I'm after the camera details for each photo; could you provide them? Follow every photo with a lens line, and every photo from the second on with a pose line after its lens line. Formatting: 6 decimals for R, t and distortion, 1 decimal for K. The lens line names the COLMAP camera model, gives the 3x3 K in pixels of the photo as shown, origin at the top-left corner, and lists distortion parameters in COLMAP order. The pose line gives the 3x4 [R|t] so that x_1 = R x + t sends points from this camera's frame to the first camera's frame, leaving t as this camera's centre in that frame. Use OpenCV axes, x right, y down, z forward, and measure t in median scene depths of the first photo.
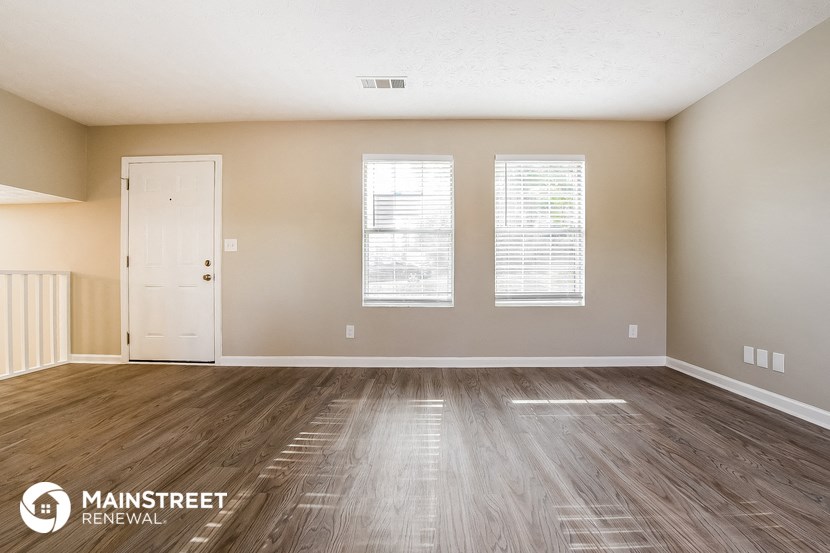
lens RADIAL K [[354.3, 0, 414.8], [0, 354.3, 278.5], [0, 0, 1]] dist [-0.014746, -0.000358]
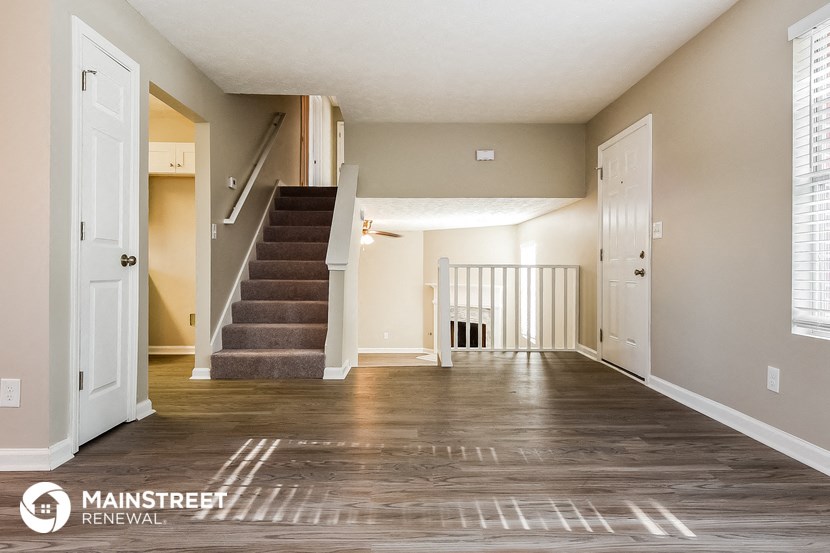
lens RADIAL K [[506.3, 0, 417.2], [0, 506.3, 270.6], [0, 0, 1]] dist [0.033626, 0.000530]
pose [[0.054388, 0.006616, -0.998498, 0.543253], [-0.021077, 0.999763, 0.005476, -0.002431], [0.998297, 0.020748, 0.054514, 0.433674]]
